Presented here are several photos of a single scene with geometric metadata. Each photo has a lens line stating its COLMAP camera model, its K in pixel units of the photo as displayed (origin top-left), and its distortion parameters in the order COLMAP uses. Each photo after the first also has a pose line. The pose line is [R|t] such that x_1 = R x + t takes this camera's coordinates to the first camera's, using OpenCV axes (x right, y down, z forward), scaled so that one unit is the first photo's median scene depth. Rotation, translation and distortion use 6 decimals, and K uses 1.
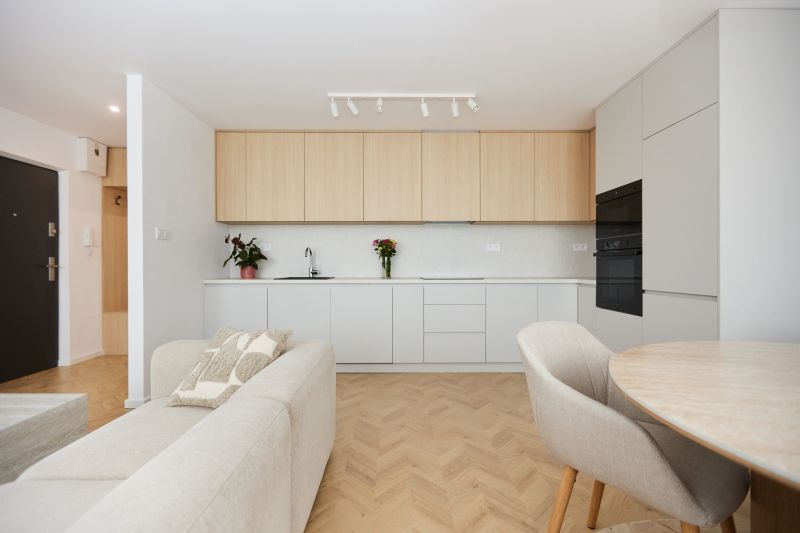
lens RADIAL K [[360.6, 0, 399.7], [0, 360.6, 267.3], [0, 0, 1]] dist [-0.001046, -0.000592]
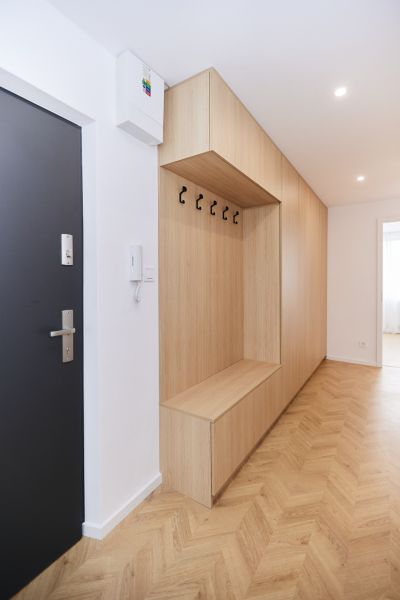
lens RADIAL K [[270.4, 0, 209.2], [0, 270.4, 291.3], [0, 0, 1]] dist [-0.001046, -0.000592]
pose [[0.839026, 0.011586, -0.543967, -0.627676], [0.001014, 0.999738, 0.022859, -0.059479], [0.544090, -0.019731, 0.838795, 0.809295]]
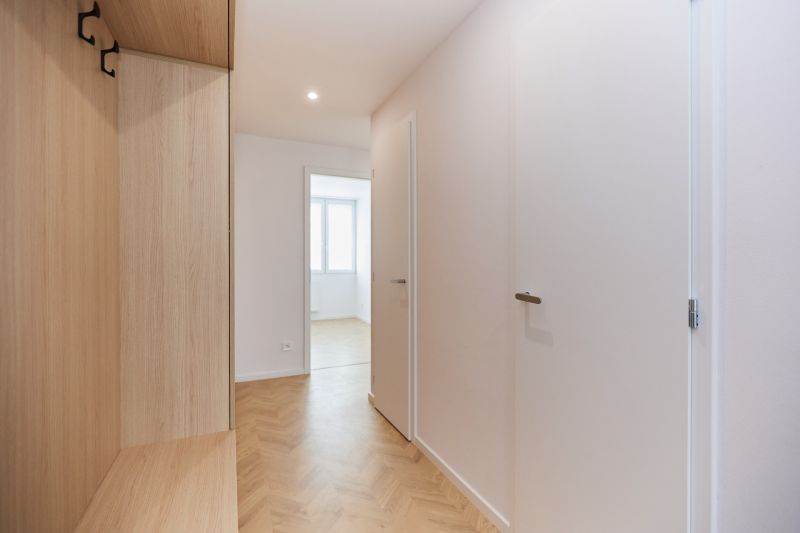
lens RADIAL K [[365.1, 0, 393.3], [0, 365.1, 264.9], [0, 0, 1]] dist [0.006618, 0.000199]
pose [[0.903612, -0.001440, 0.428350, -0.840467], [-0.000303, 0.999992, 0.004001, -0.049212], [-0.428353, -0.003745, 0.903604, 1.004928]]
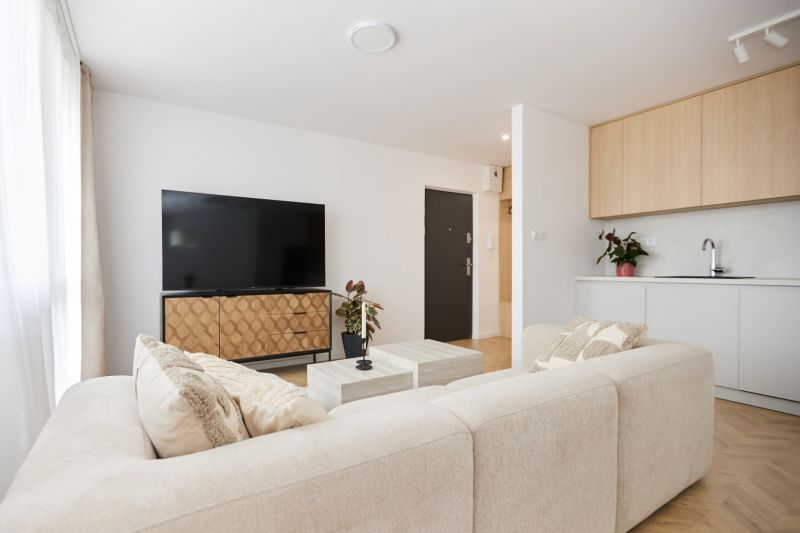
lens RADIAL K [[379.1, 0, 369.8], [0, 379.1, 273.6], [0, 0, 1]] dist [-0.002671, -0.001885]
pose [[0.511097, 0.011416, -0.859447, 0.081796], [0.000403, 0.999909, 0.013521, 0.010829], [0.859523, -0.007257, 0.511046, -0.061451]]
